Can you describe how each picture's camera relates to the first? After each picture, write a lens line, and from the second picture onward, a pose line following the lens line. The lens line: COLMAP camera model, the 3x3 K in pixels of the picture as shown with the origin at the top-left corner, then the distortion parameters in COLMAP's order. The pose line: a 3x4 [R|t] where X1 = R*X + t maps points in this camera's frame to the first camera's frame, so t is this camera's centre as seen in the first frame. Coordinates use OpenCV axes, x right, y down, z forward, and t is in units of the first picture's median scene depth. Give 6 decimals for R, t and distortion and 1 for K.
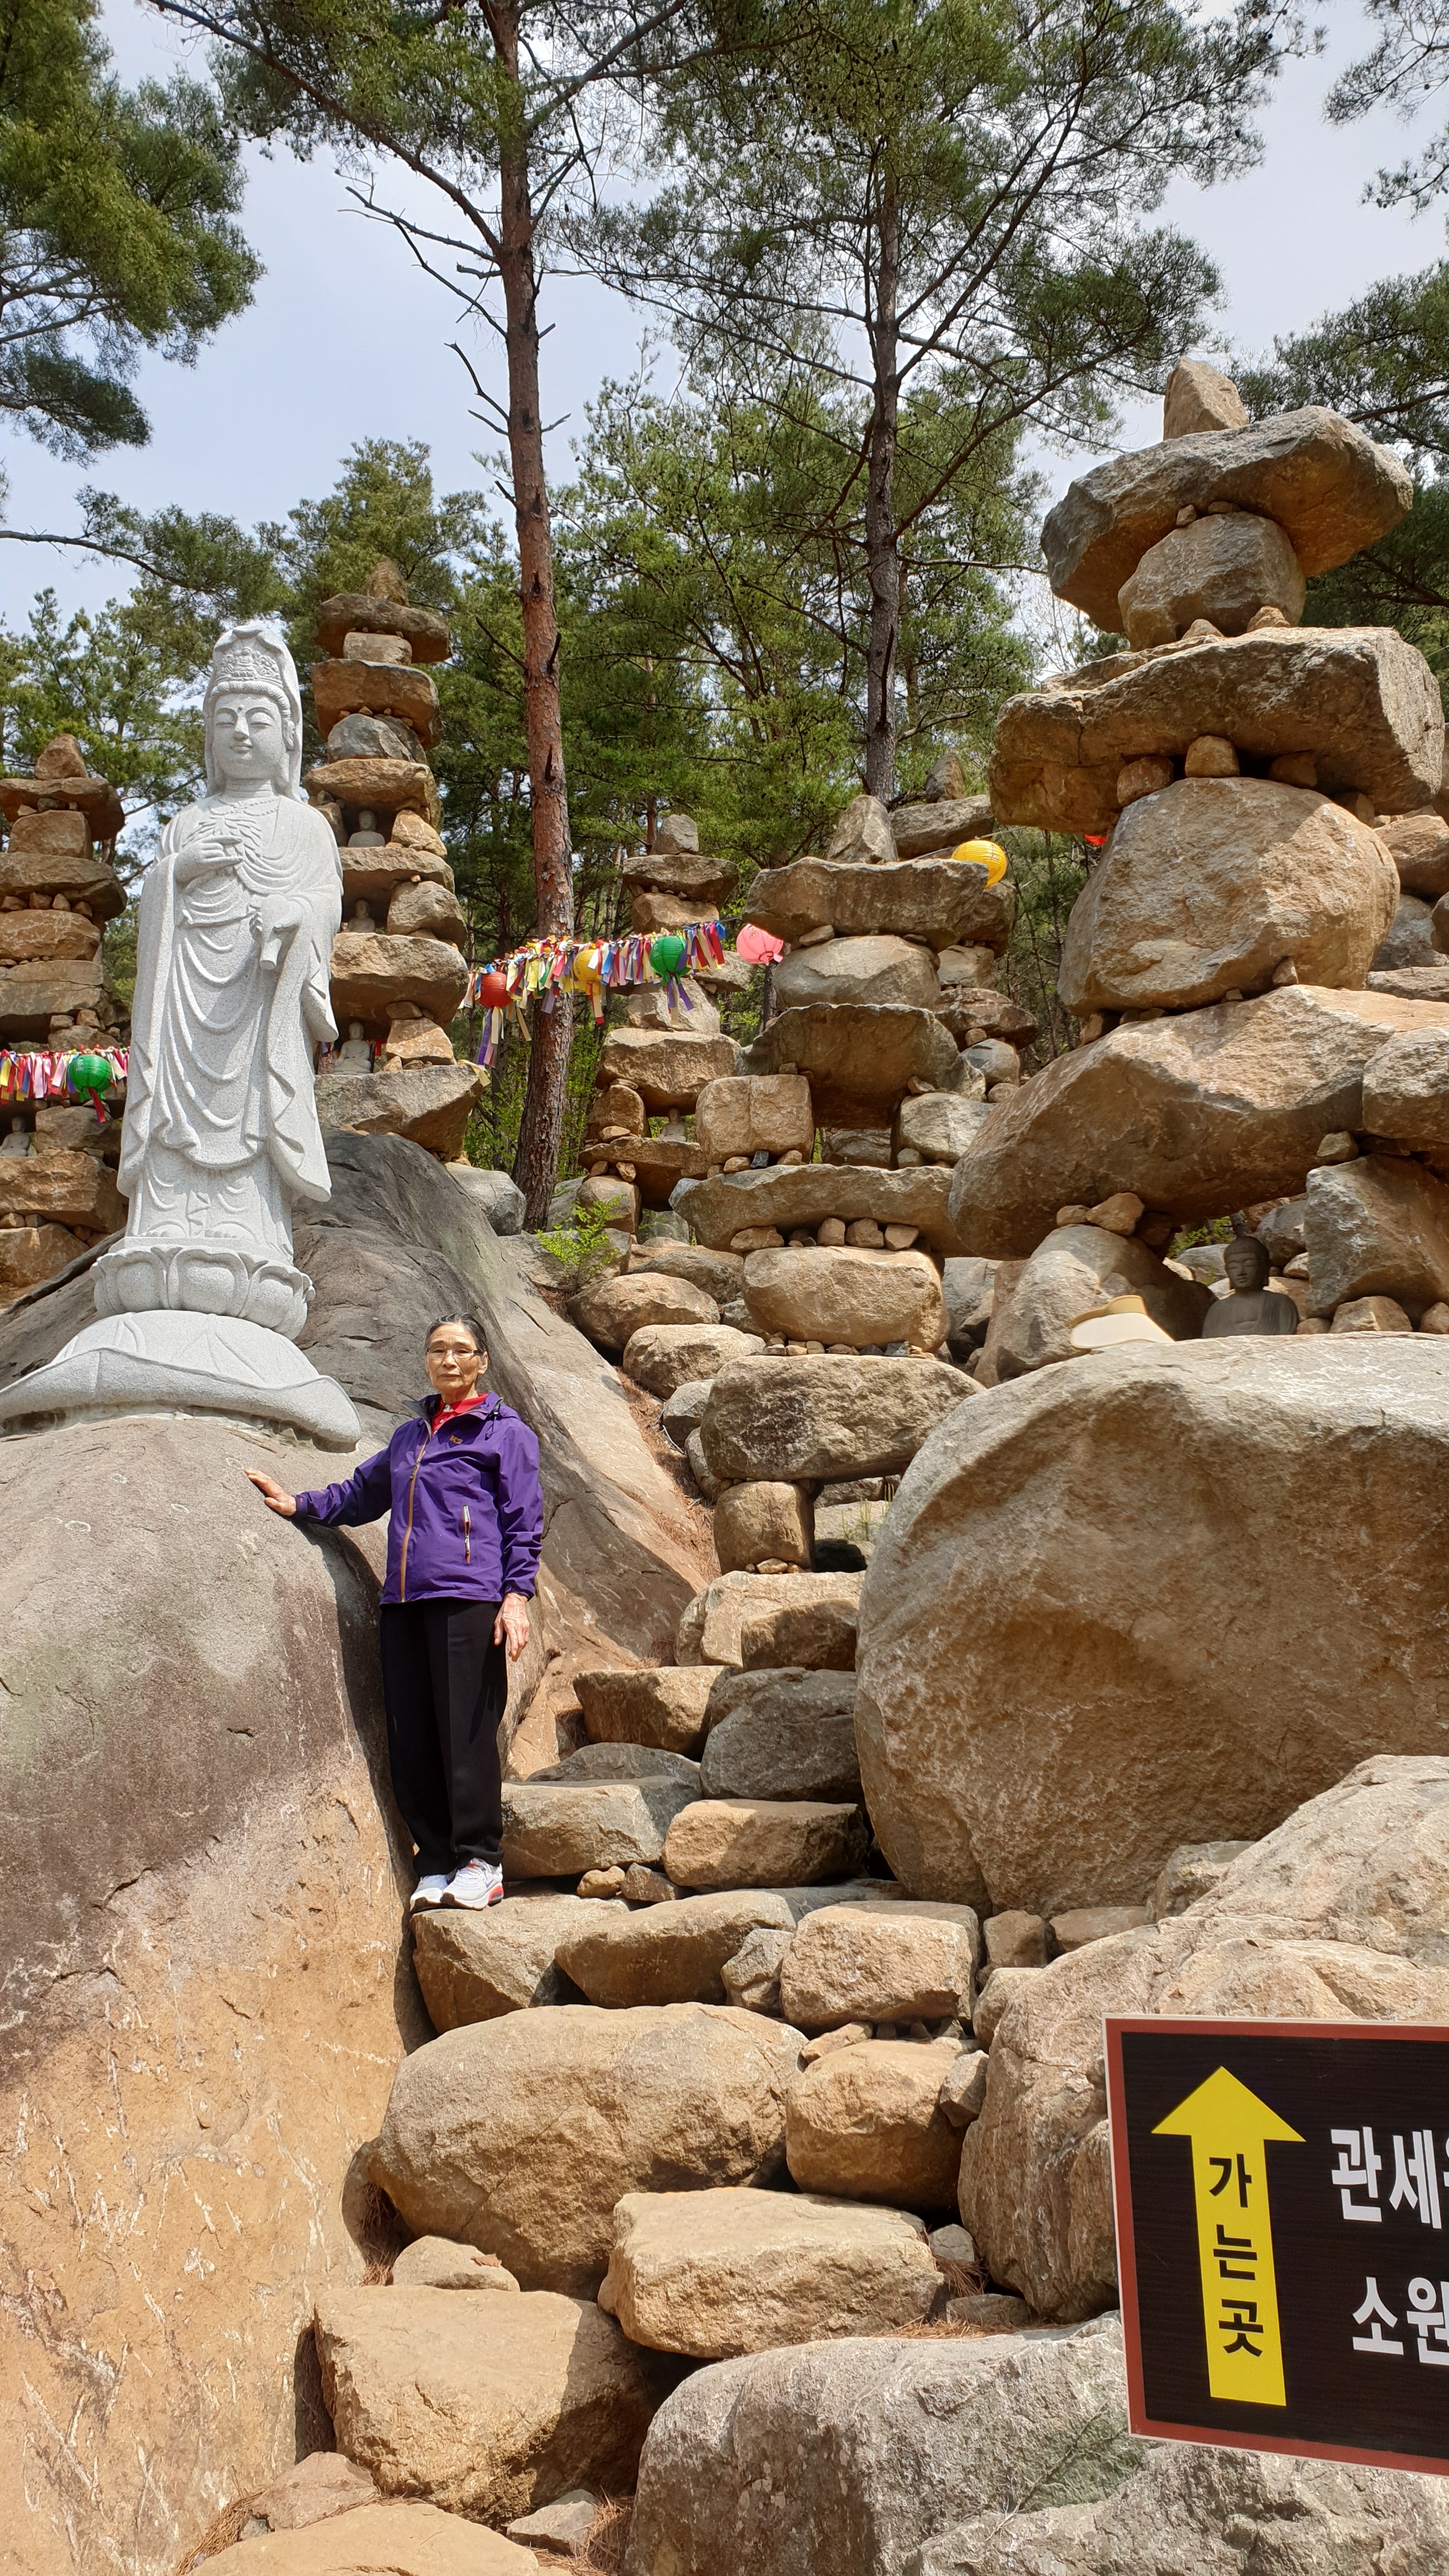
lens RADIAL K [[1979.3, 0, 721.4], [0, 1979.3, 1314.6], [0, 0, 1]] dist [0.017609, -0.008054]
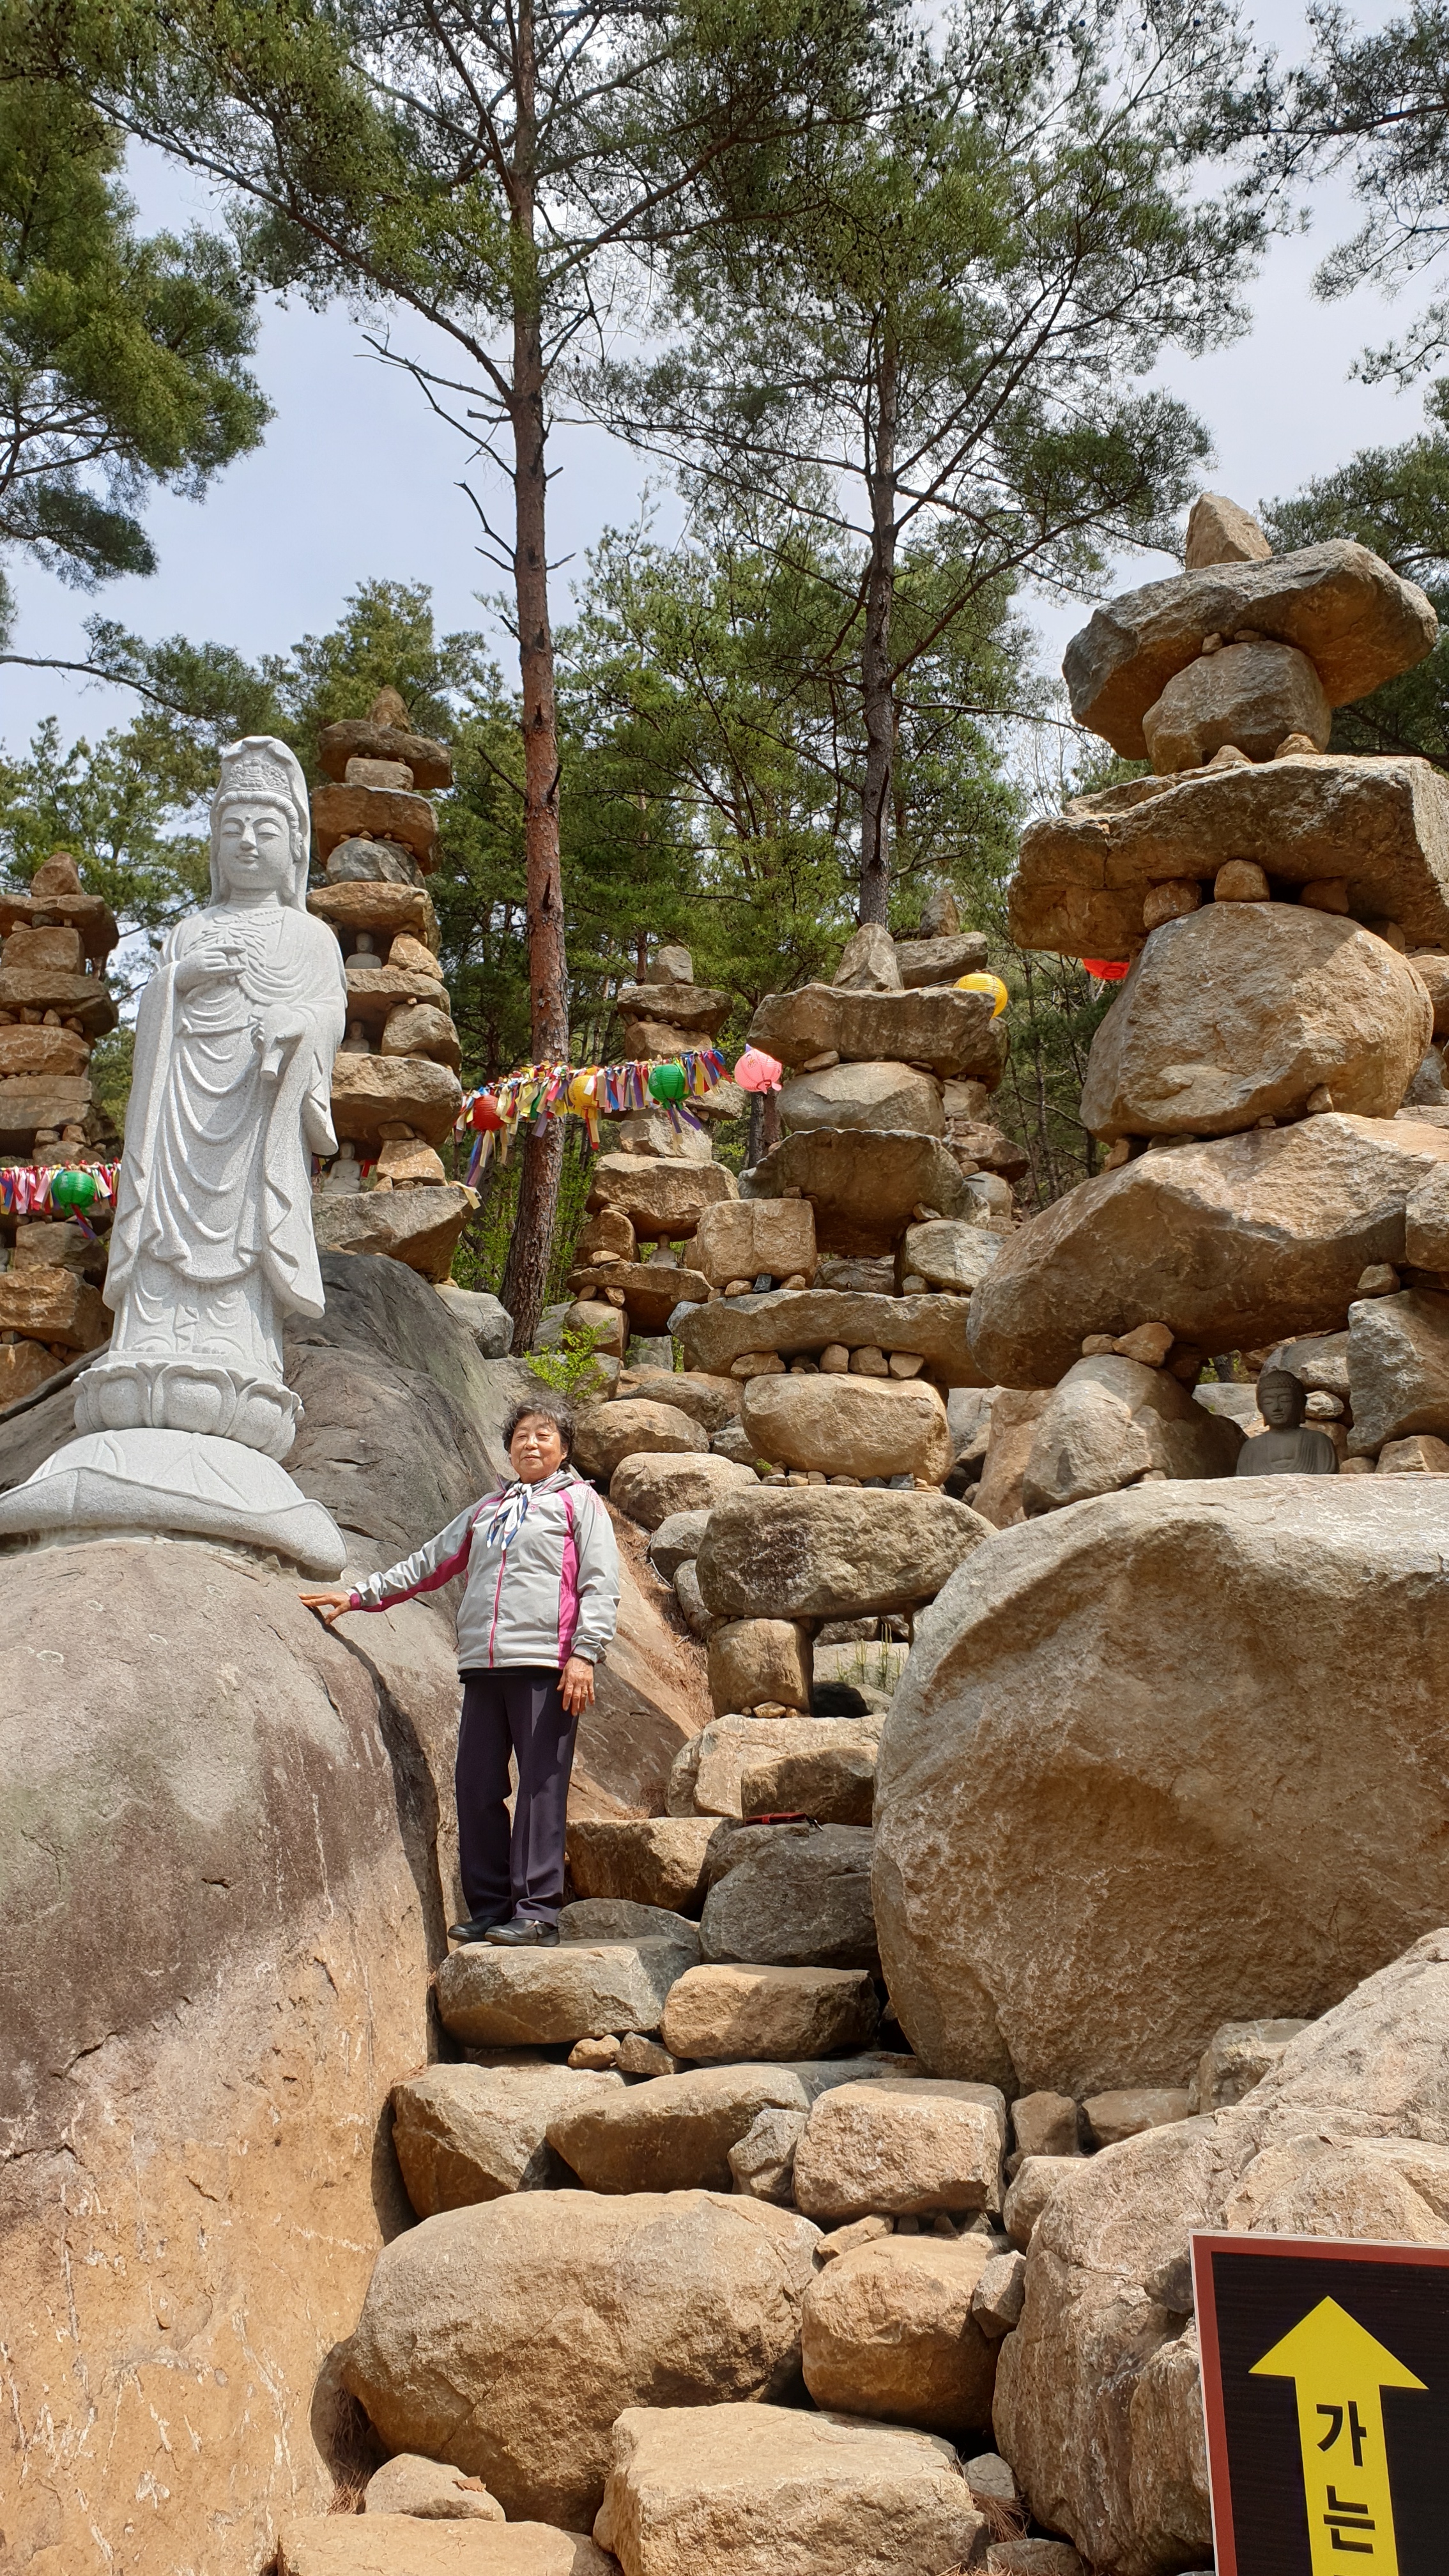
lens RADIAL K [[1979.3, 0, 720.9], [0, 1979.3, 1297.7], [0, 0, 1]] dist [0.017609, -0.008054]
pose [[0.999776, 0.017751, 0.011556, -0.015231], [-0.016840, 0.997065, -0.074686, 0.001417], [-0.012848, 0.074475, 0.997140, 0.033697]]
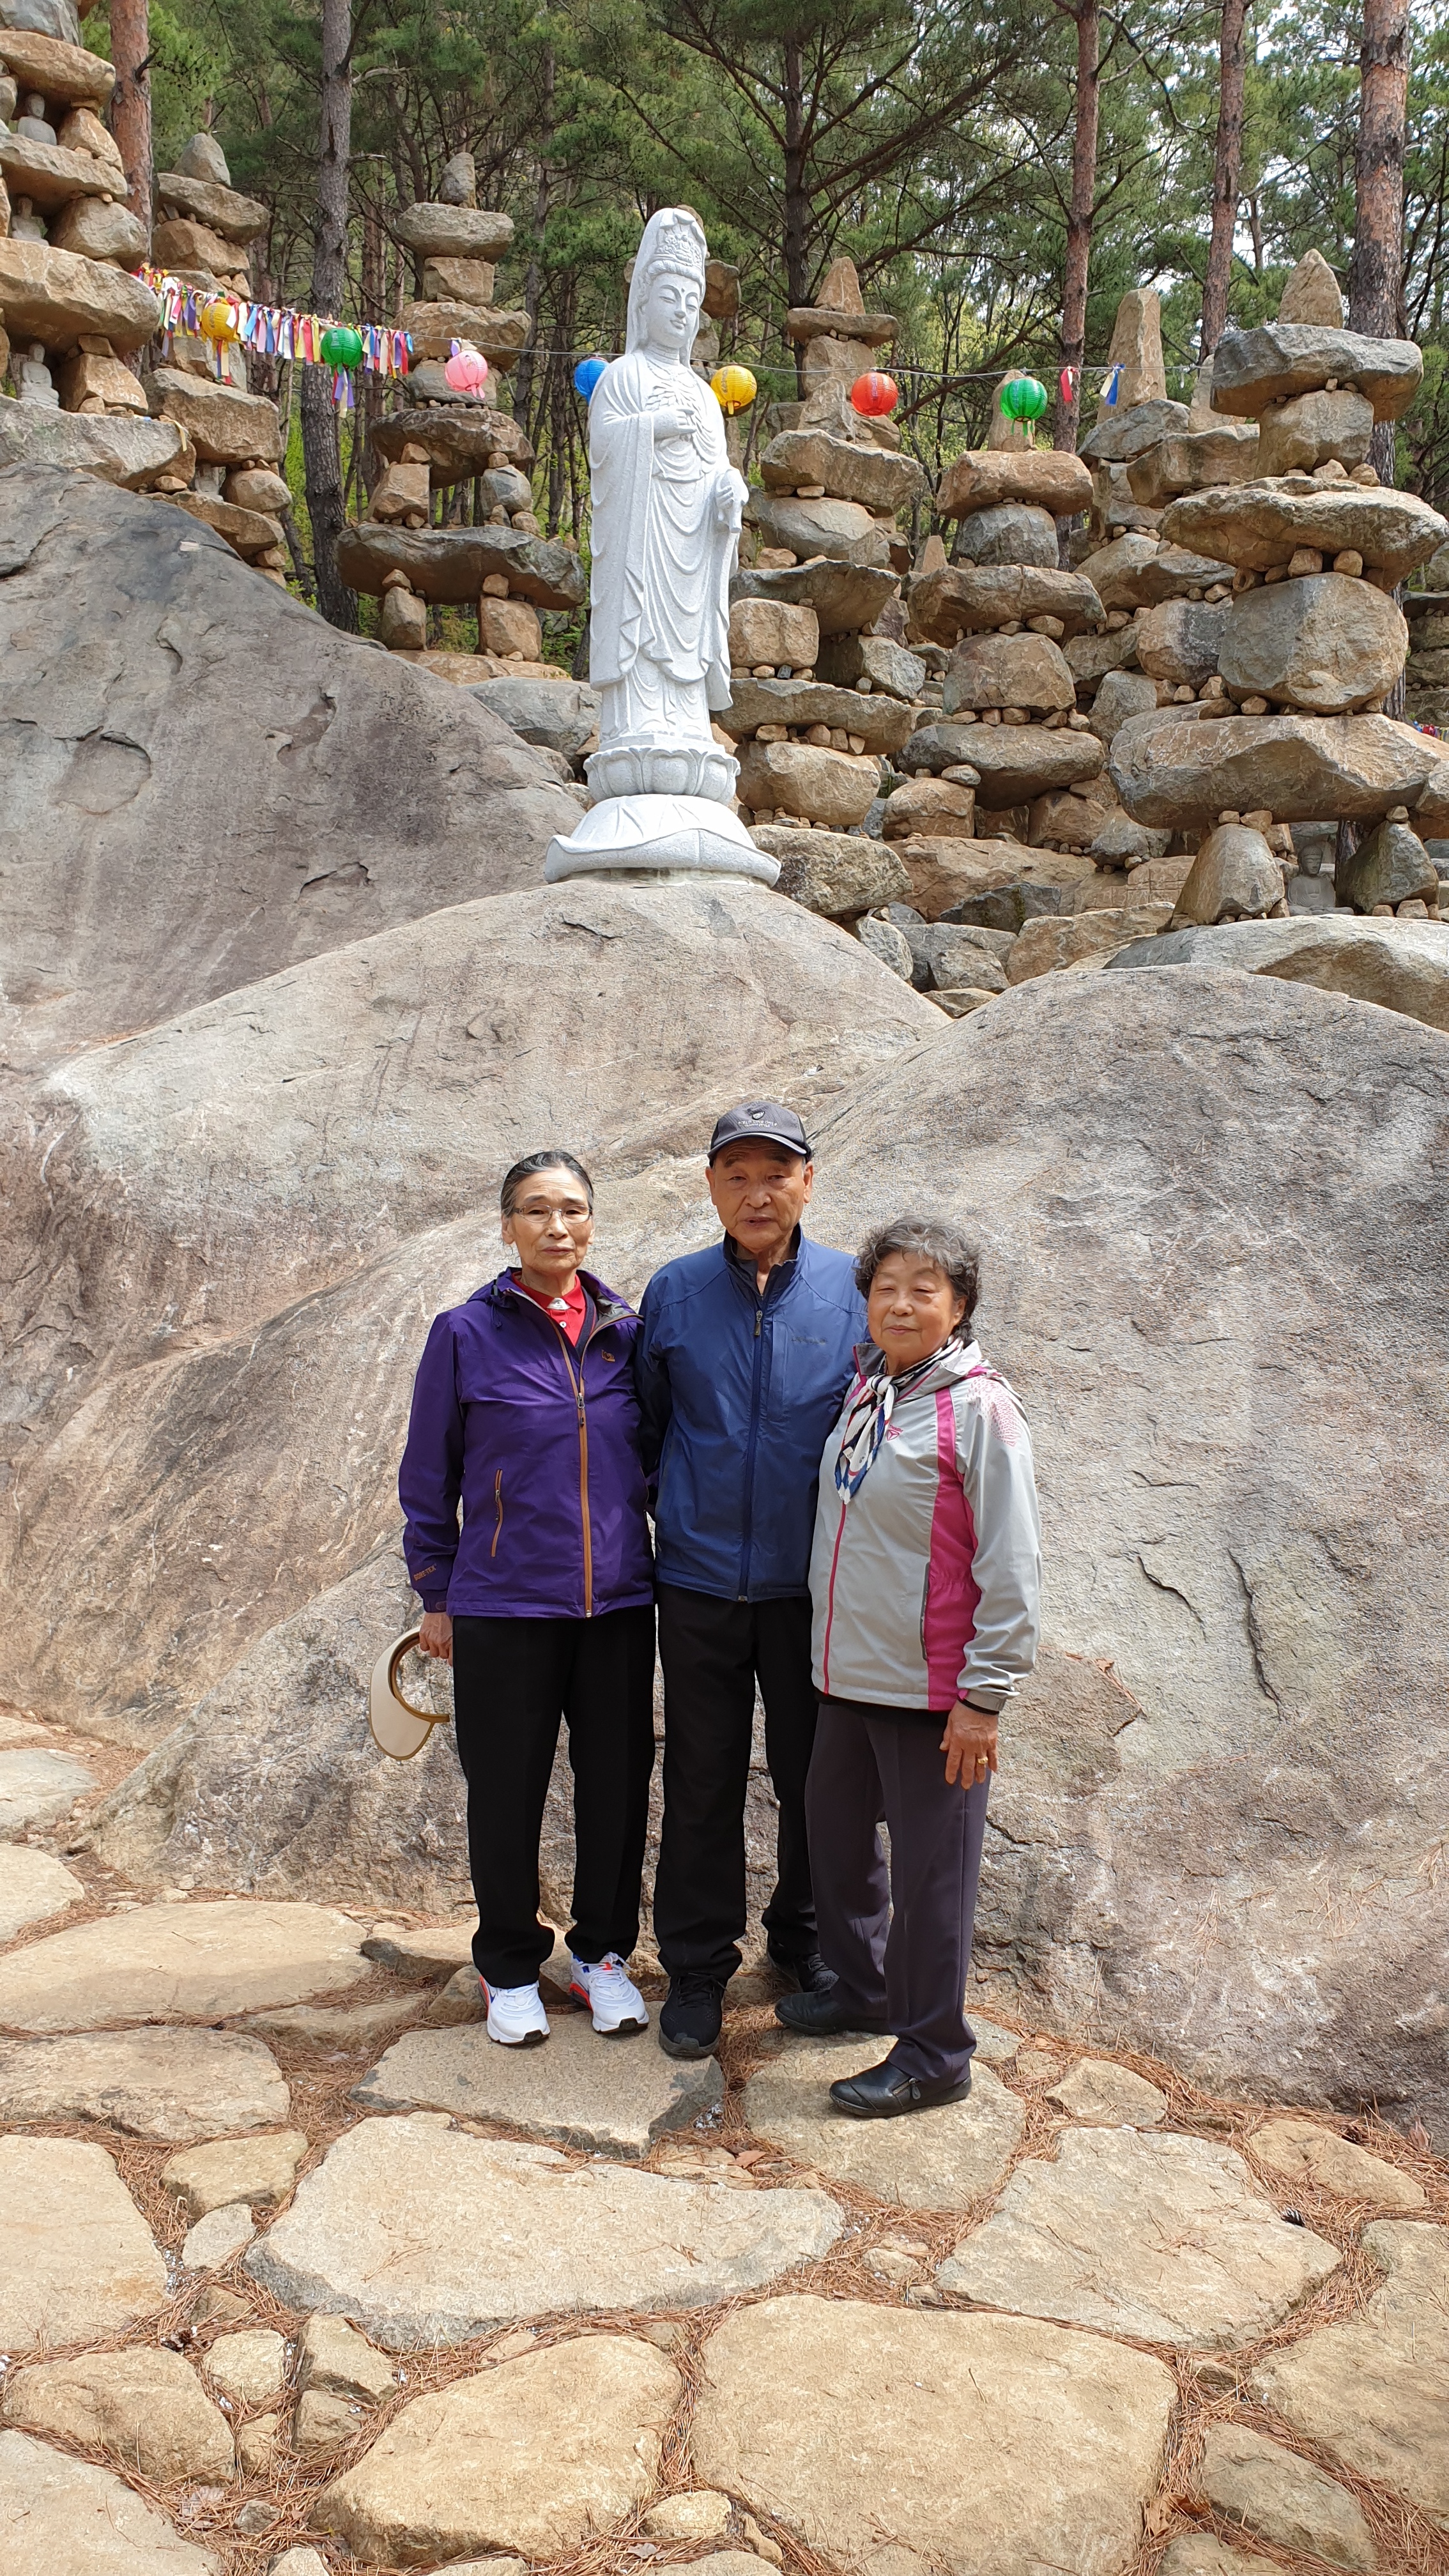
lens RADIAL K [[2192.8, 0, 738.3], [0, 2192.8, 1300.6], [0, 0, 1]] dist [0.000964, 0.025131]
pose [[0.796024, -0.028150, 0.604610, -1.133992], [-0.157436, 0.954904, 0.251739, -0.052326], [-0.584431, -0.295577, 0.755695, -0.275198]]
